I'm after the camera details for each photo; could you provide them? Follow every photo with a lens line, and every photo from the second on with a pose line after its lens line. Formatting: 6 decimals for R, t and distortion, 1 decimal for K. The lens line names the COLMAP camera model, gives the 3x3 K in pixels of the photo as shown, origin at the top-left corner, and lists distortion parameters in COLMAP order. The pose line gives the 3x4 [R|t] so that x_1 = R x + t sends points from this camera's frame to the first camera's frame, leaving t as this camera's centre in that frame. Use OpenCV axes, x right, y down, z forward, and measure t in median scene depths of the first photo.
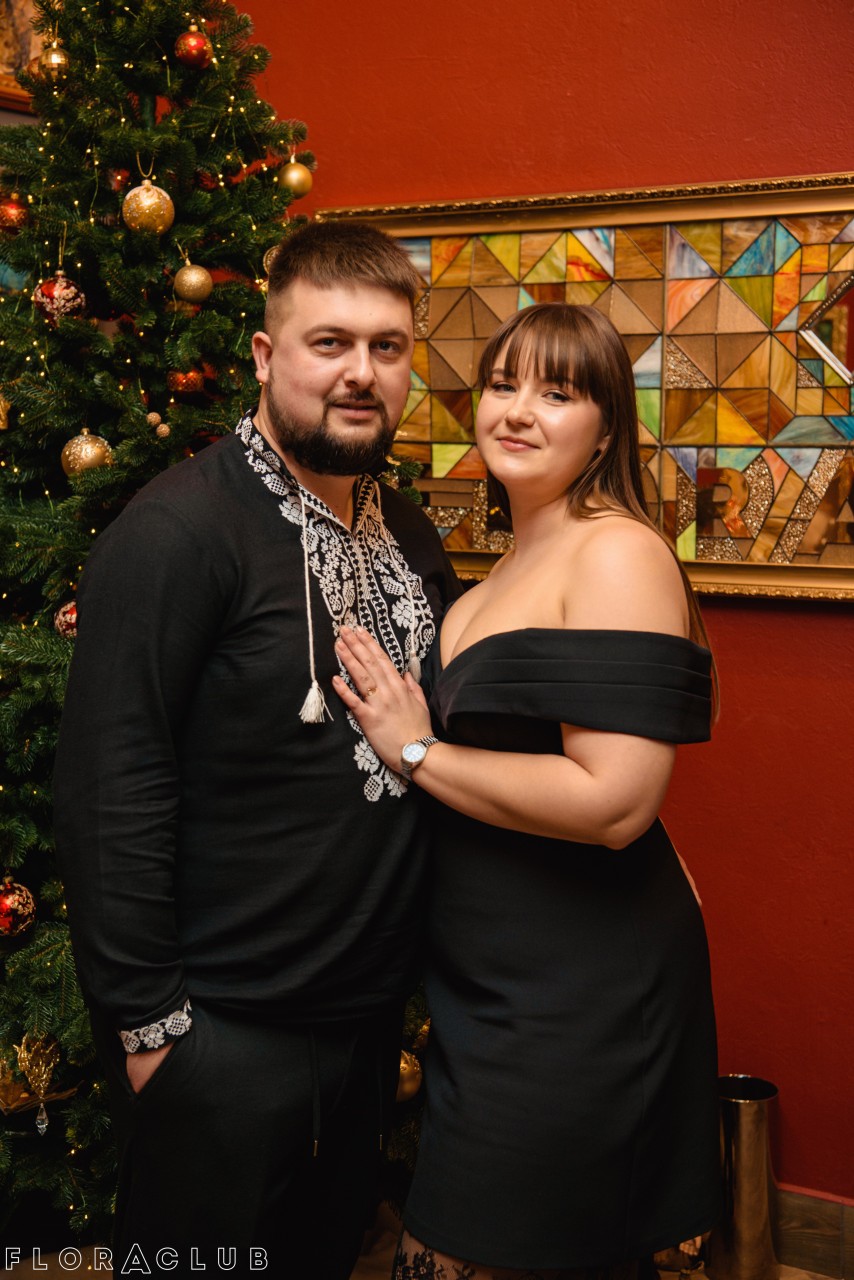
lens RADIAL K [[1875.6, 0, 427.0], [0, 1875.6, 640.0], [0, 0, 1]] dist [0.180924, 0.125945]
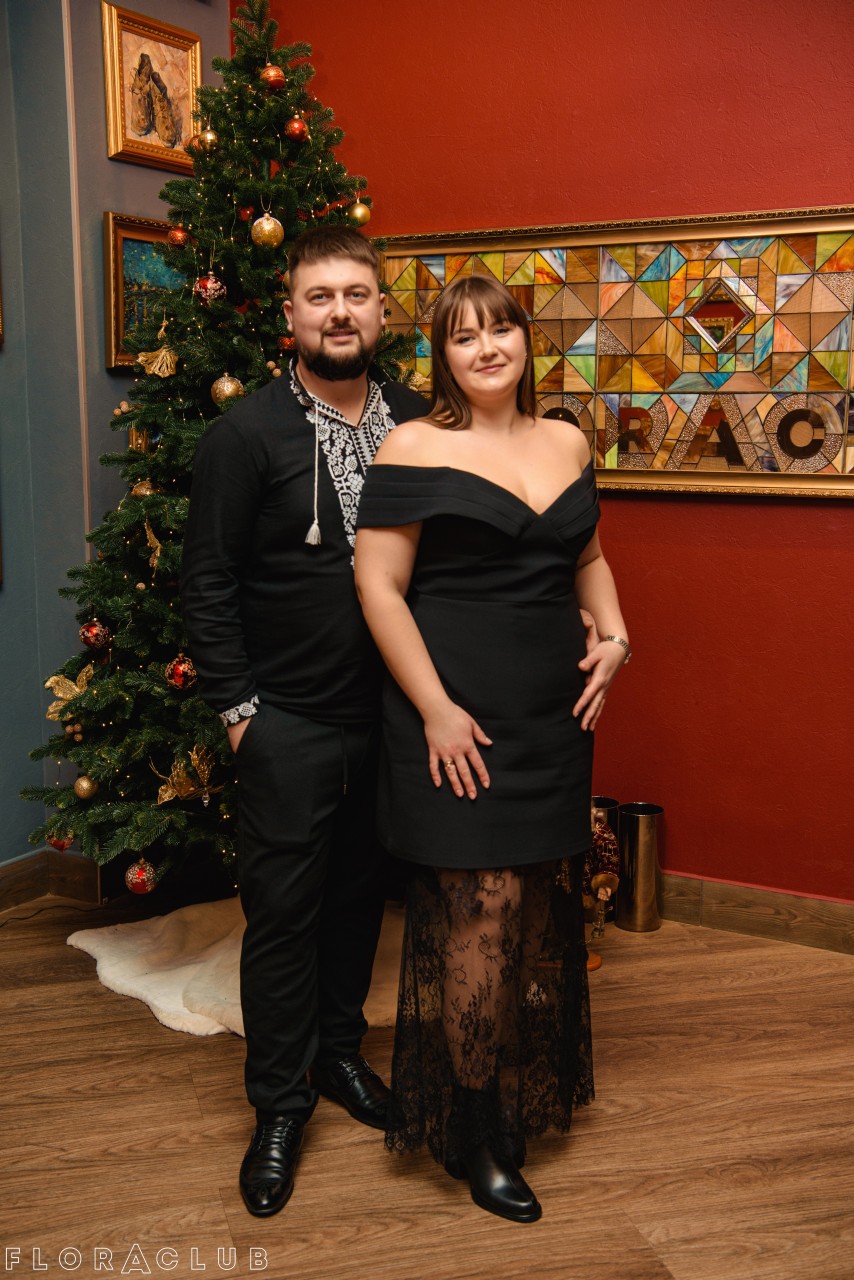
lens RADIAL K [[1423.6, 0, 427.0], [0, 1423.6, 640.0], [0, 0, 1]] dist [0.066901, 0.038265]
pose [[0.999974, 0.007039, -0.001422, -0.009513], [-0.006976, 0.999152, 0.040590, 0.053004], [0.001707, -0.040579, 0.999175, -0.169371]]
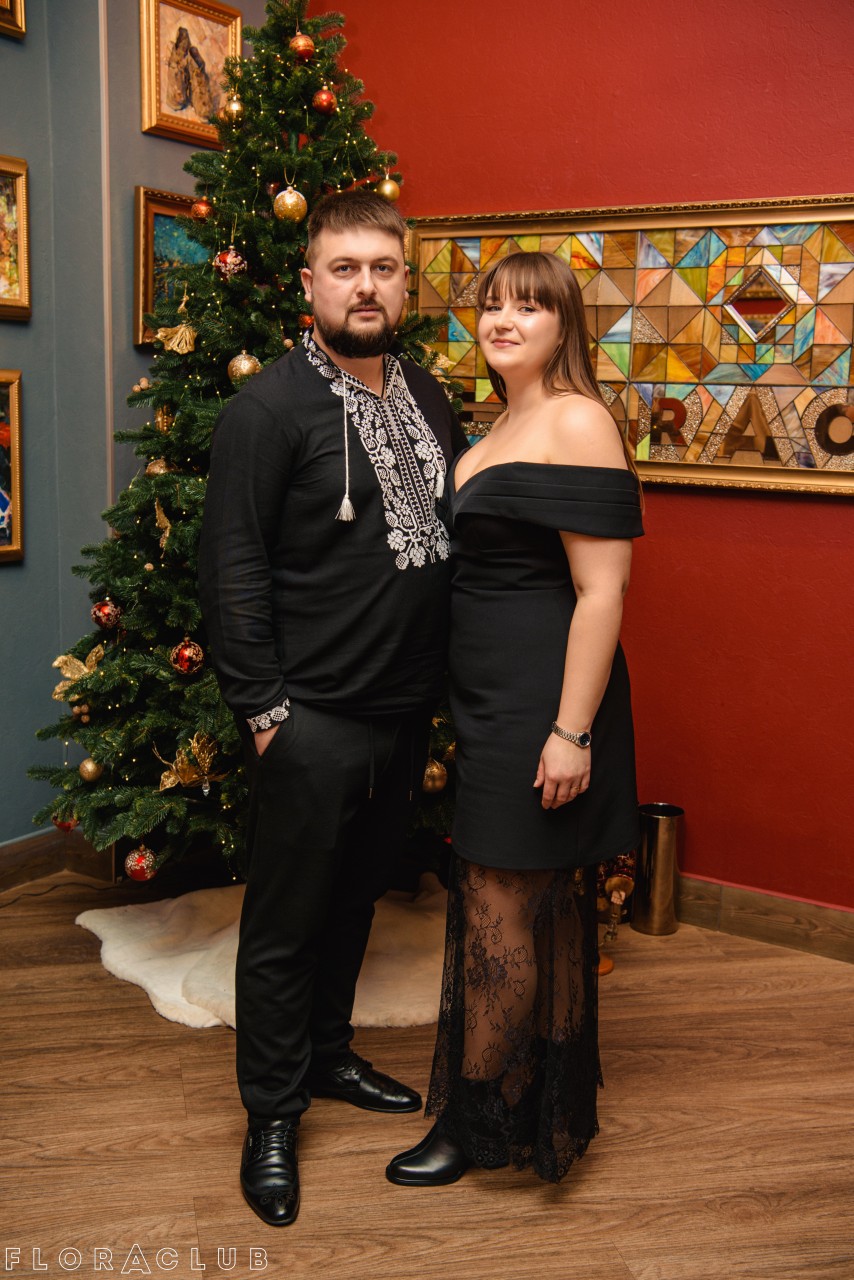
lens RADIAL K [[1354.2, 0, 427.0], [0, 1354.2, 640.0], [0, 0, 1]] dist [0.037308, 0.042739]
pose [[0.998281, 0.040385, -0.042487, 0.019955], [-0.037989, 0.997721, 0.055756, 0.048040], [0.044642, -0.054046, 0.997540, -0.086975]]
